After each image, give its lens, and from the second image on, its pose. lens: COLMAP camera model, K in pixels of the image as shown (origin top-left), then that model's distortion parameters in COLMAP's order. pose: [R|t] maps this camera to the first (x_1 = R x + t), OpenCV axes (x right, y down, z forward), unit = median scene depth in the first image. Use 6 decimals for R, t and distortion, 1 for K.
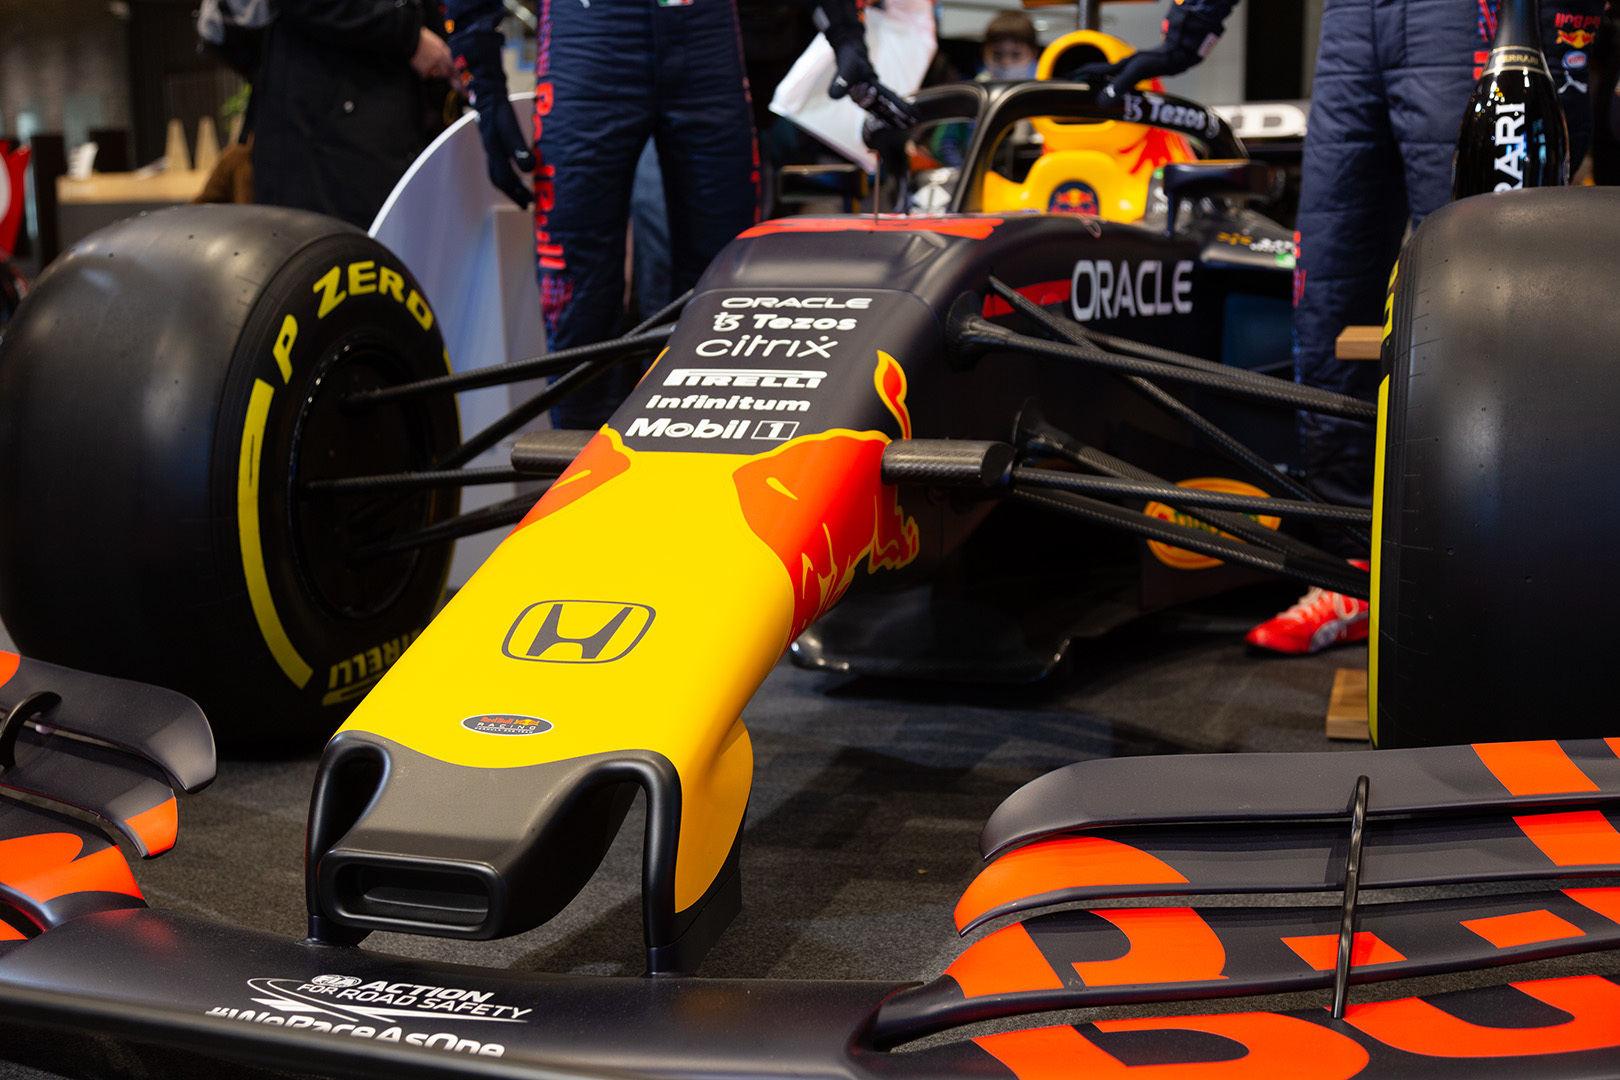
lens RADIAL K [[2111.1, 0, 807.8], [0, 2111.1, 539.6], [0, 0, 1]] dist [0.003160, 0.000000]
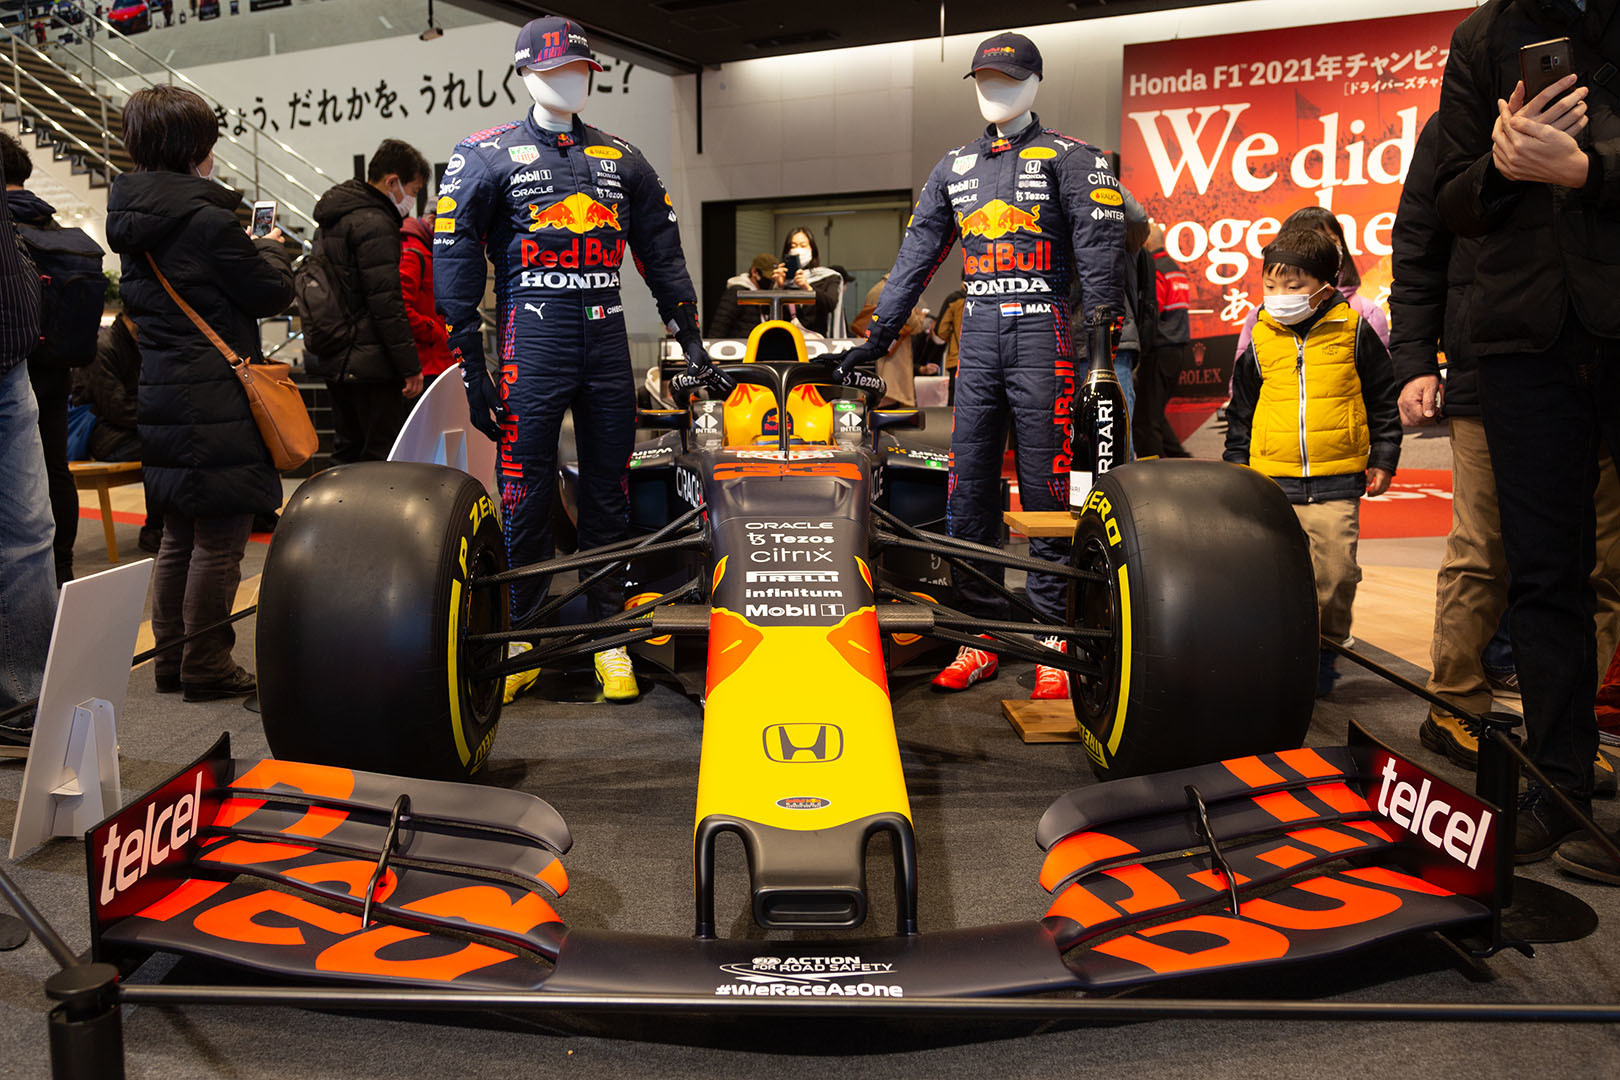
lens RADIAL K [[1386.7, 0, 810.1], [0, 1386.7, 494.2], [0, 0, 1]] dist [-0.010639, -0.003495]
pose [[0.945102, -0.023671, 0.325916, -0.300228], [0.040518, 0.998165, -0.044998, -0.070855], [-0.324253, 0.055733, 0.944327, -0.077513]]
